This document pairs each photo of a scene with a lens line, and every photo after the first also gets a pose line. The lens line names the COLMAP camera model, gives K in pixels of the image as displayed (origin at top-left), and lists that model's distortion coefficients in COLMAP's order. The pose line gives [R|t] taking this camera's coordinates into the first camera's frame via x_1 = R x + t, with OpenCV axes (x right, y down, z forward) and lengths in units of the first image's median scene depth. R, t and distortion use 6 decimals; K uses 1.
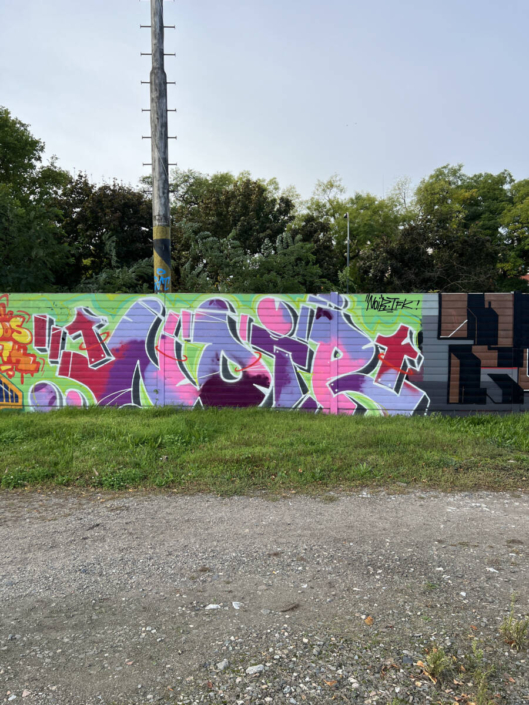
lens RADIAL K [[532.0, 0, 263.2], [0, 532.0, 350.3], [0, 0, 1]] dist [0.069062, -0.027094]
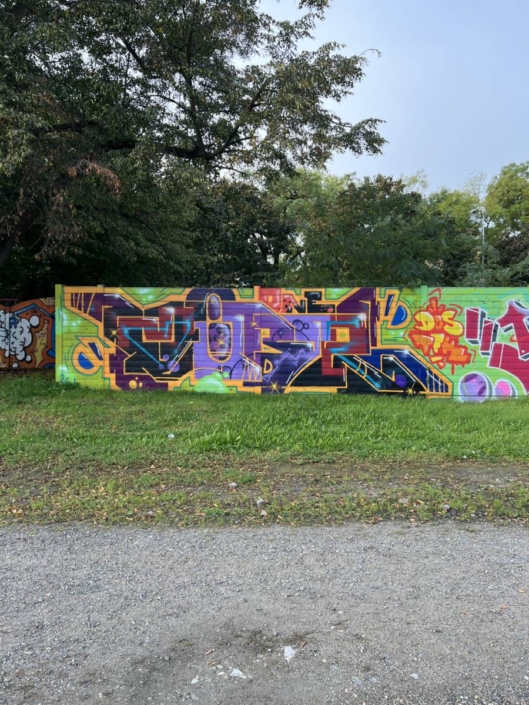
lens RADIAL K [[532.0, 0, 264.6], [0, 532.0, 348.1], [0, 0, 1]] dist [0.069062, -0.027094]
pose [[0.997900, -0.001118, 0.064759, -0.880293], [0.000520, 0.999957, 0.009260, 0.001582], [-0.064766, -0.009207, 0.997858, -0.009232]]
